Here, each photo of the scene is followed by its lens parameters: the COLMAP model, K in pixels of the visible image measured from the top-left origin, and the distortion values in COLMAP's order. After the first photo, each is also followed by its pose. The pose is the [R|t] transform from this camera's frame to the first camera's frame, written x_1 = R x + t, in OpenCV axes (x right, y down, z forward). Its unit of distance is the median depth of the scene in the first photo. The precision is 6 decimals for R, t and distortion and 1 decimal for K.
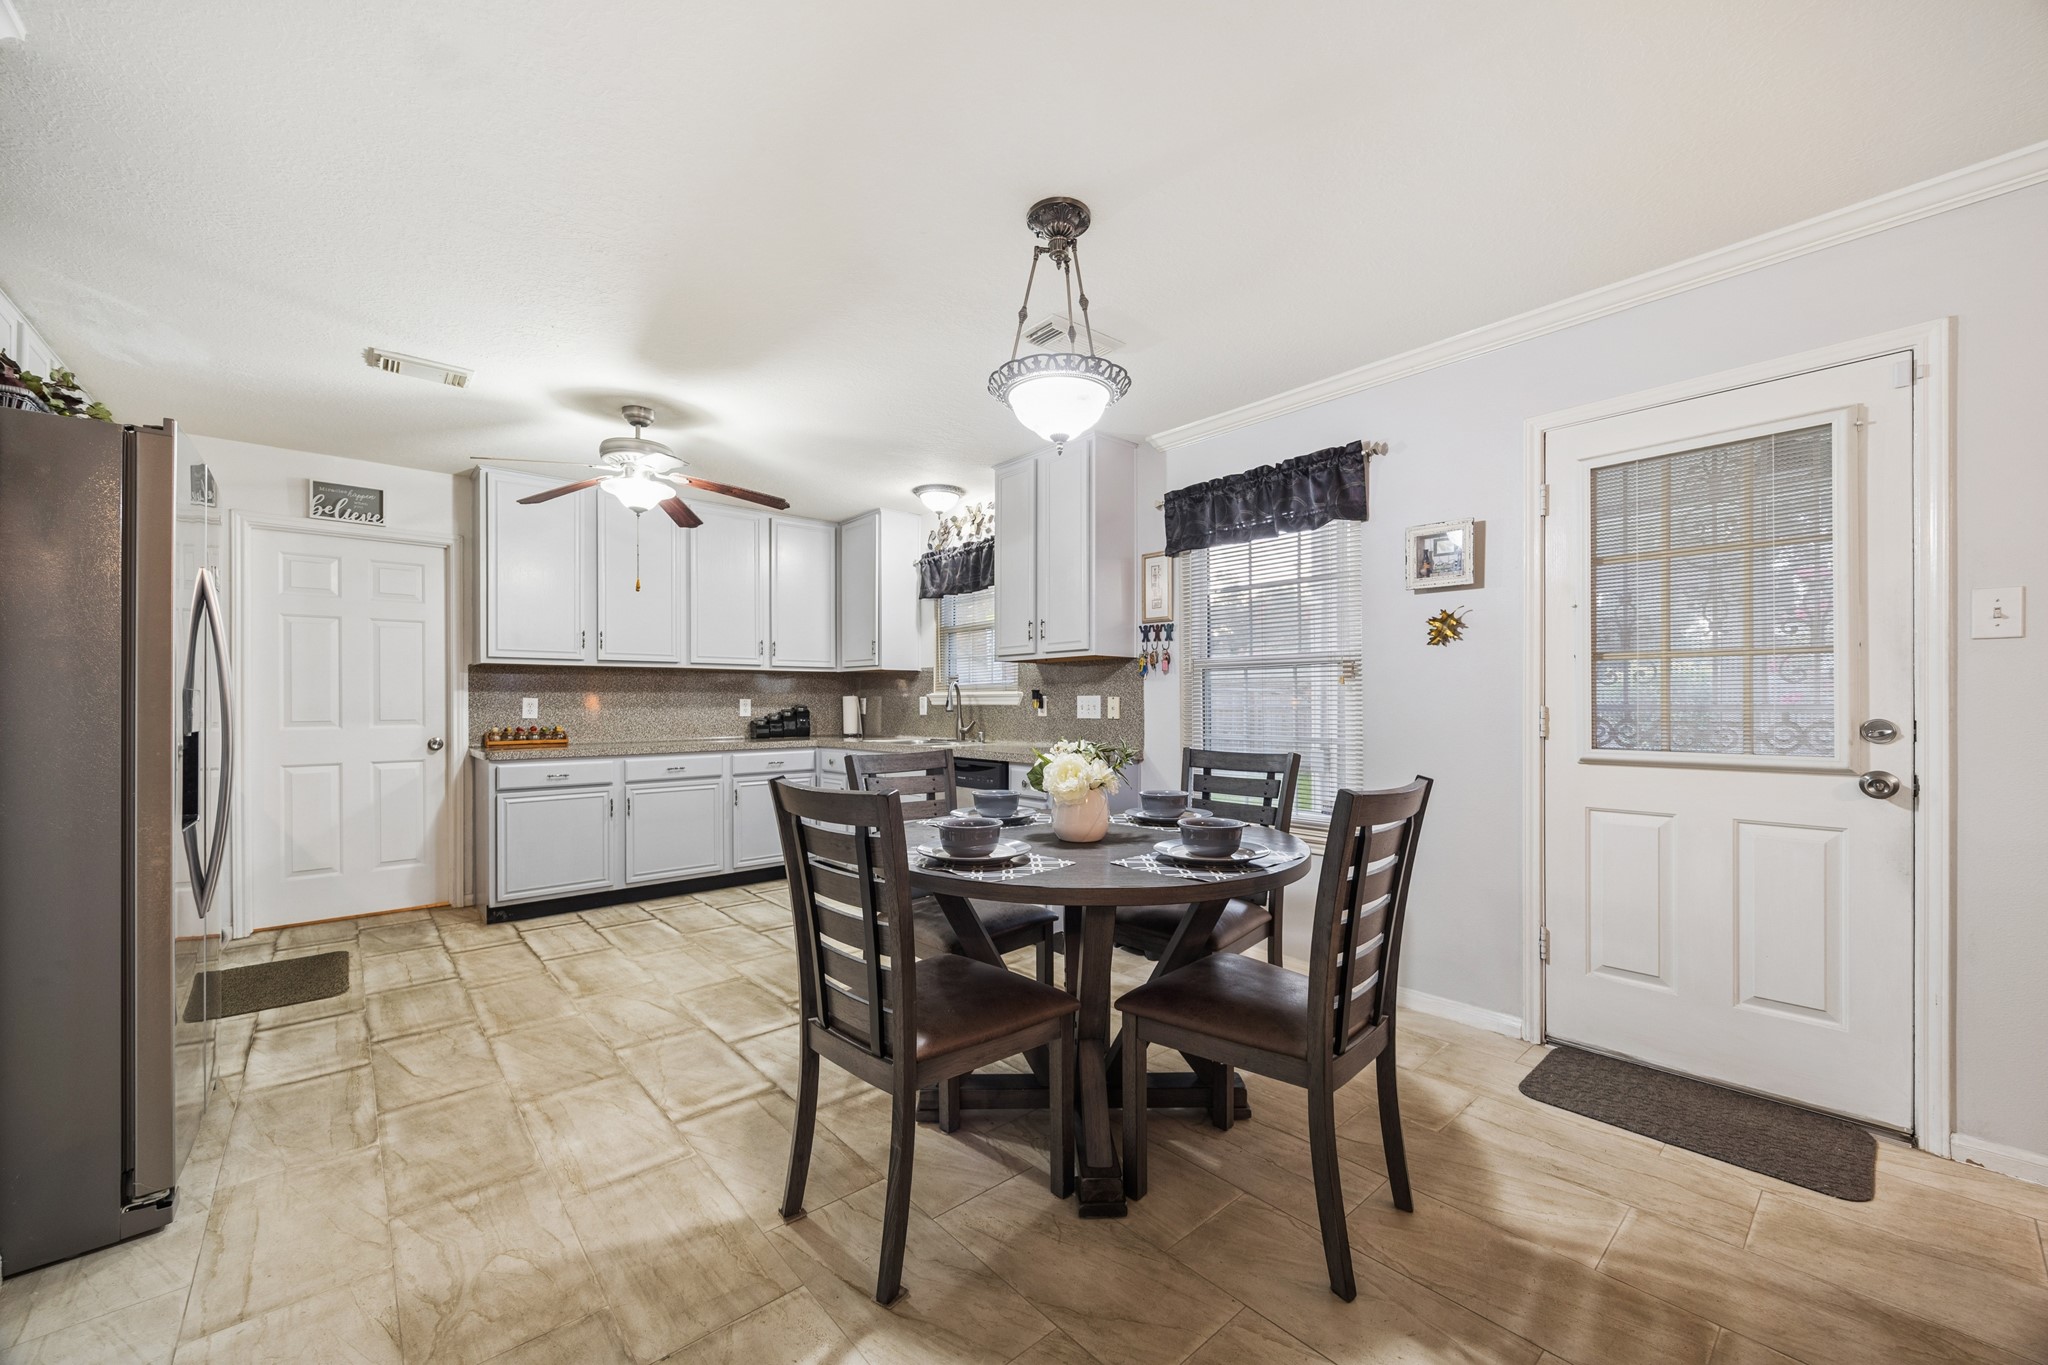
lens RADIAL K [[785.1, 0, 1023.1], [0, 785.1, 698.3], [0, 0, 1]] dist [-0.001752, 0.000241]
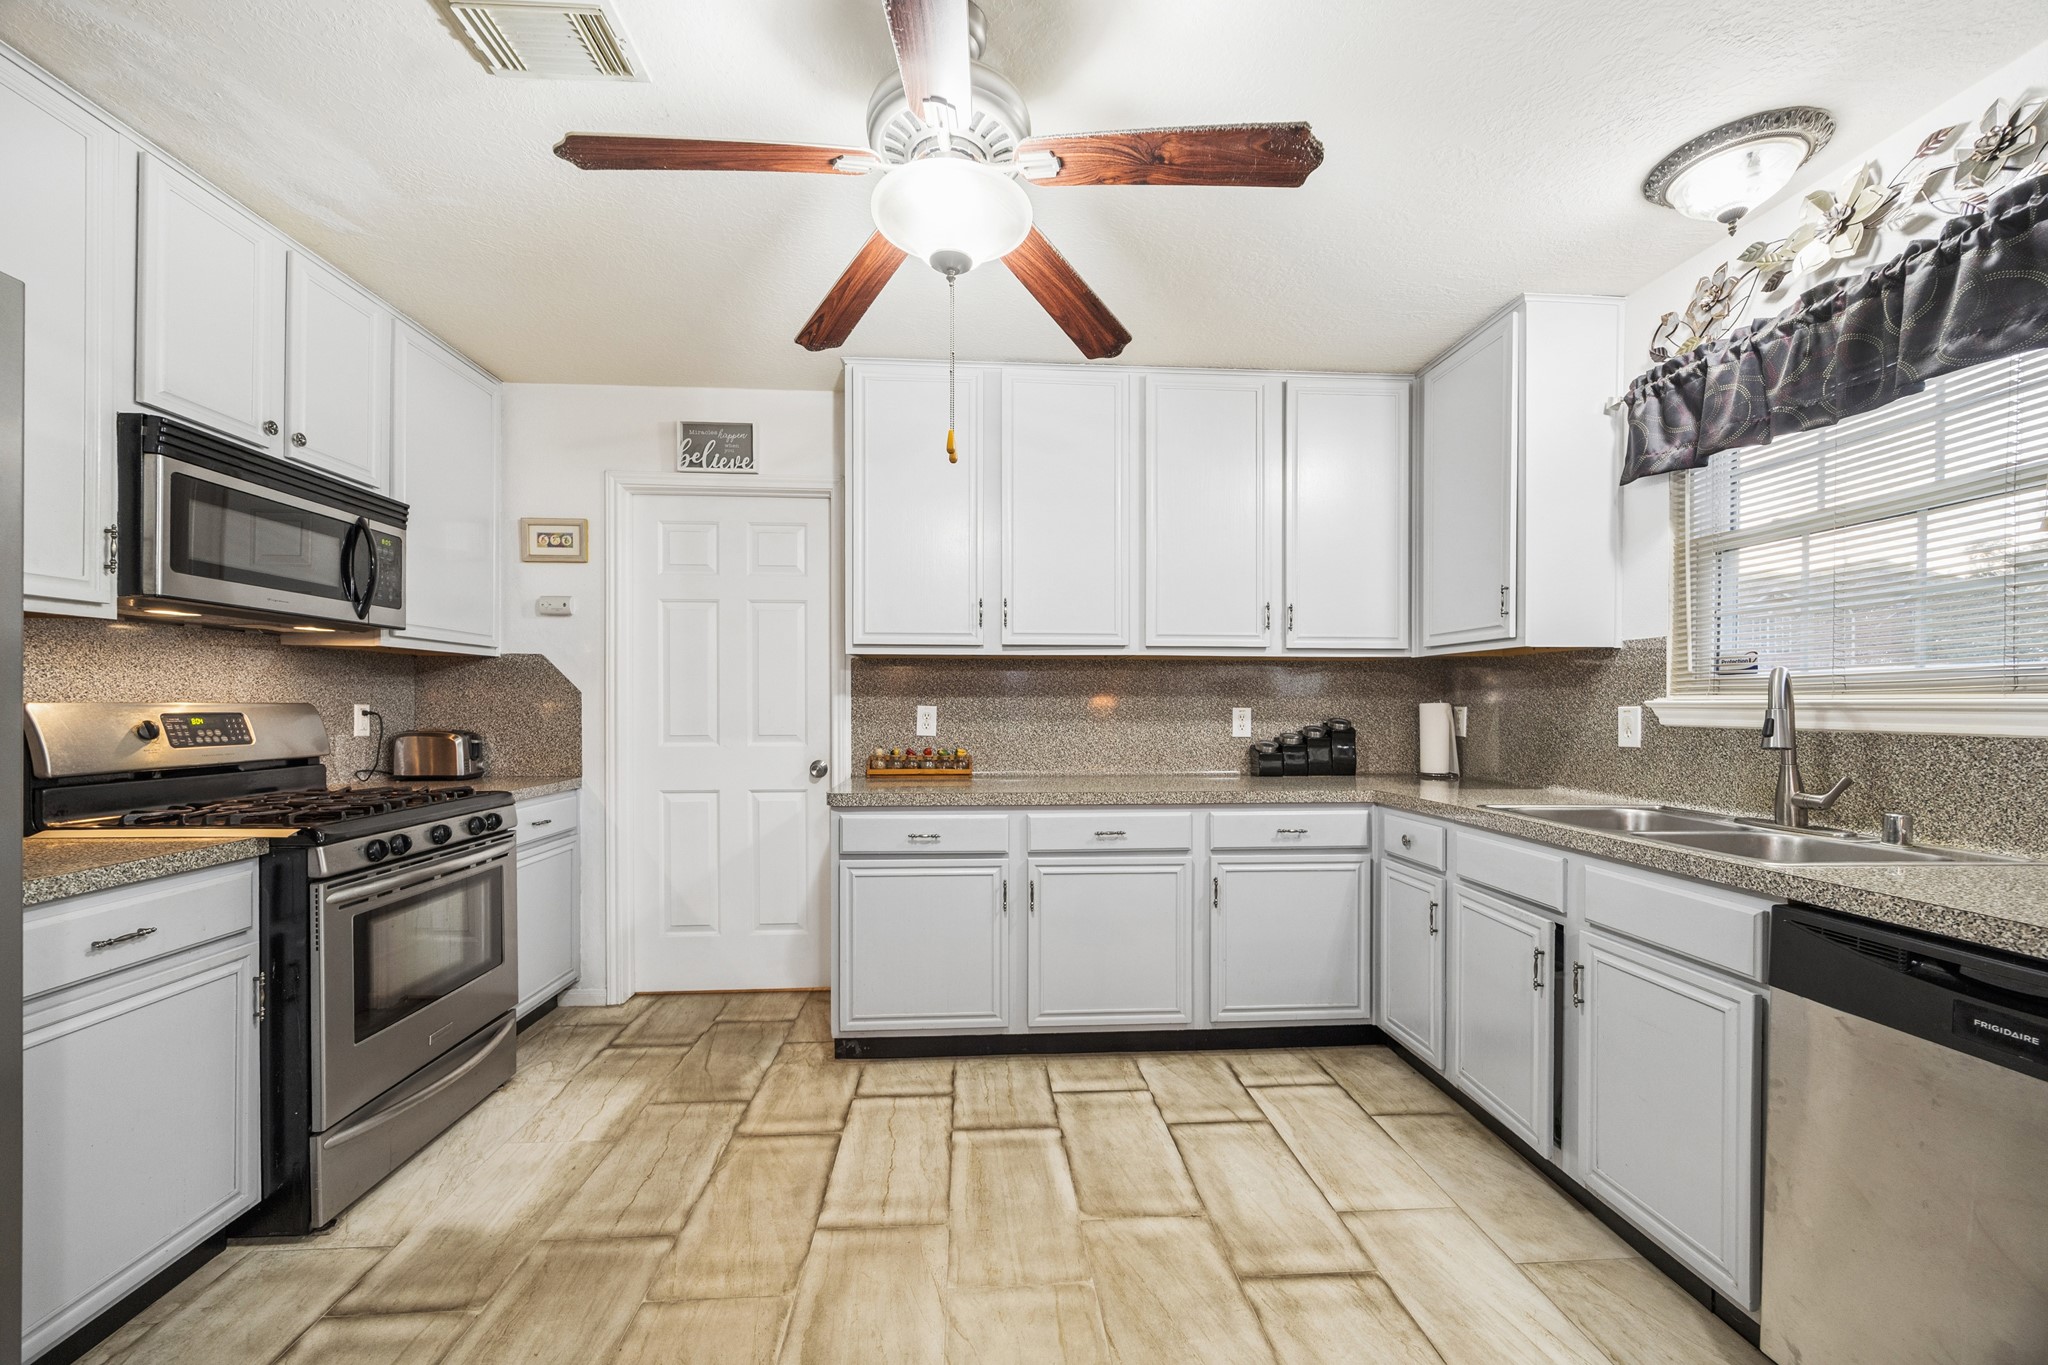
lens RADIAL K [[785.1, 0, 1019.0], [0, 785.1, 709.7], [0, 0, 1]] dist [-0.001752, 0.000241]
pose [[0.793832, 0.009631, -0.608061, -0.172830], [-0.000850, 0.999891, 0.014727, -0.007979], [0.608136, -0.011174, 0.793754, 0.579781]]
